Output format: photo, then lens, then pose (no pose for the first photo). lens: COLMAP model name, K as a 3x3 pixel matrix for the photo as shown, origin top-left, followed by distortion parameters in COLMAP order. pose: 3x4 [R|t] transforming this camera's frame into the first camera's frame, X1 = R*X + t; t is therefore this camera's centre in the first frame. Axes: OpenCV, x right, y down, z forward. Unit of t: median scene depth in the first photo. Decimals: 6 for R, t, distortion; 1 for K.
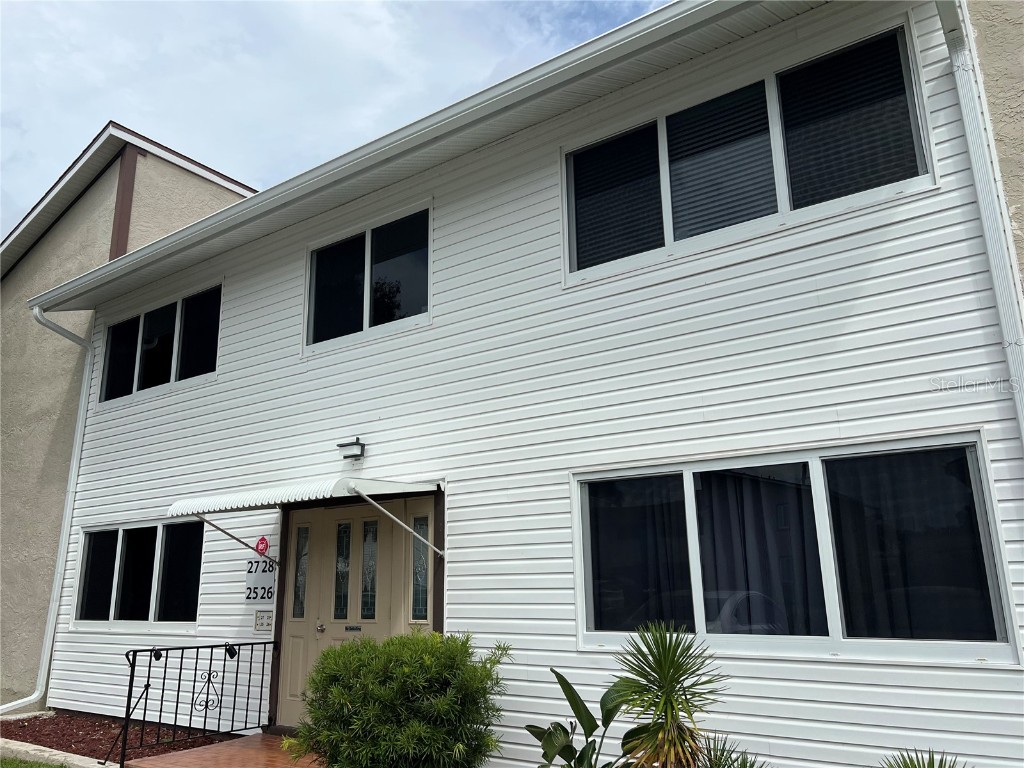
lens RADIAL K [[772.9, 0, 511.2], [0, 772.9, 386.1], [0, 0, 1]] dist [0.071138, -0.077267]
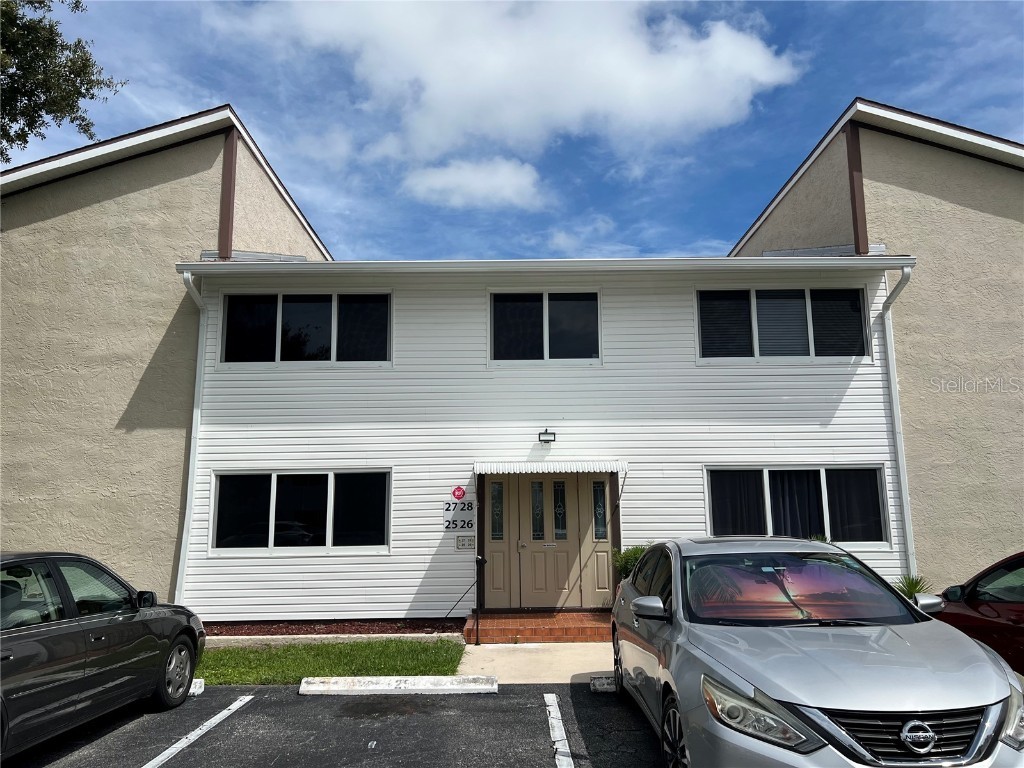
lens RADIAL K [[763.8, 0, 516.3], [0, 763.8, 380.5], [0, 0, 1]] dist [0.134481, -0.247107]
pose [[0.810058, 0.109990, 0.575941, -1.174870], [-0.147122, 0.988954, 0.018060, -0.051598], [-0.567593, -0.099363, 0.817291, -0.245851]]
